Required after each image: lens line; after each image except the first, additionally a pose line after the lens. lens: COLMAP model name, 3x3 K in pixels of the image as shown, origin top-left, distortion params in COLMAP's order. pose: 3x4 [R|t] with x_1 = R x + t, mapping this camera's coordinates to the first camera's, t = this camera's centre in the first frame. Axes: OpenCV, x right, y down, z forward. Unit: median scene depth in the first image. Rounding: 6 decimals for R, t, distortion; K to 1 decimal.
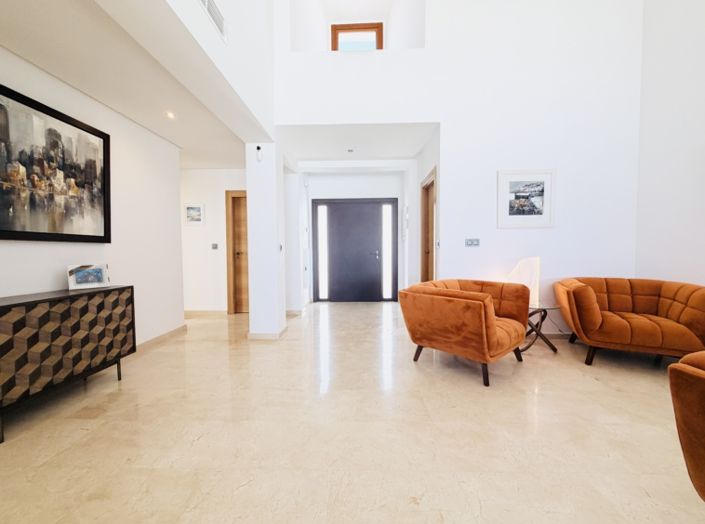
lens RADIAL K [[281.2, 0, 353.4], [0, 281.2, 262.2], [0, 0, 1]] dist [0.000603, -0.000134]
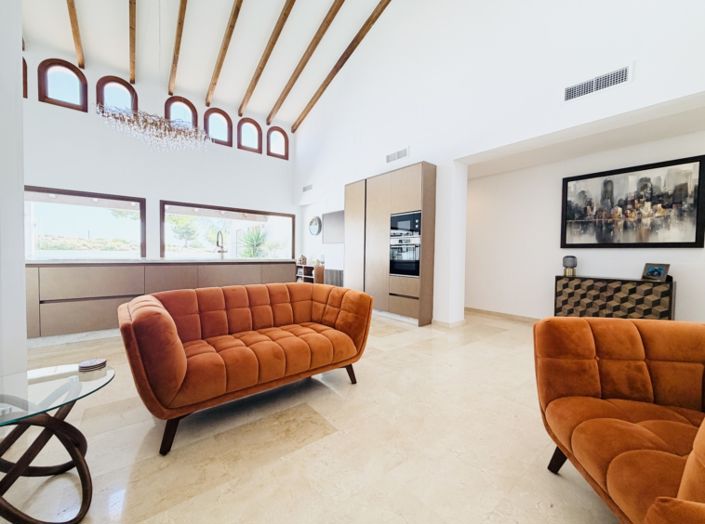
lens RADIAL K [[281.2, 0, 351.8], [0, 281.2, 260.3], [0, 0, 1]] dist [0.000603, -0.000134]
pose [[-0.773322, 0.014498, -0.633848, 1.208962], [-0.029928, 0.997789, 0.059335, -0.049116], [0.633307, 0.064854, -0.771178, 1.190655]]
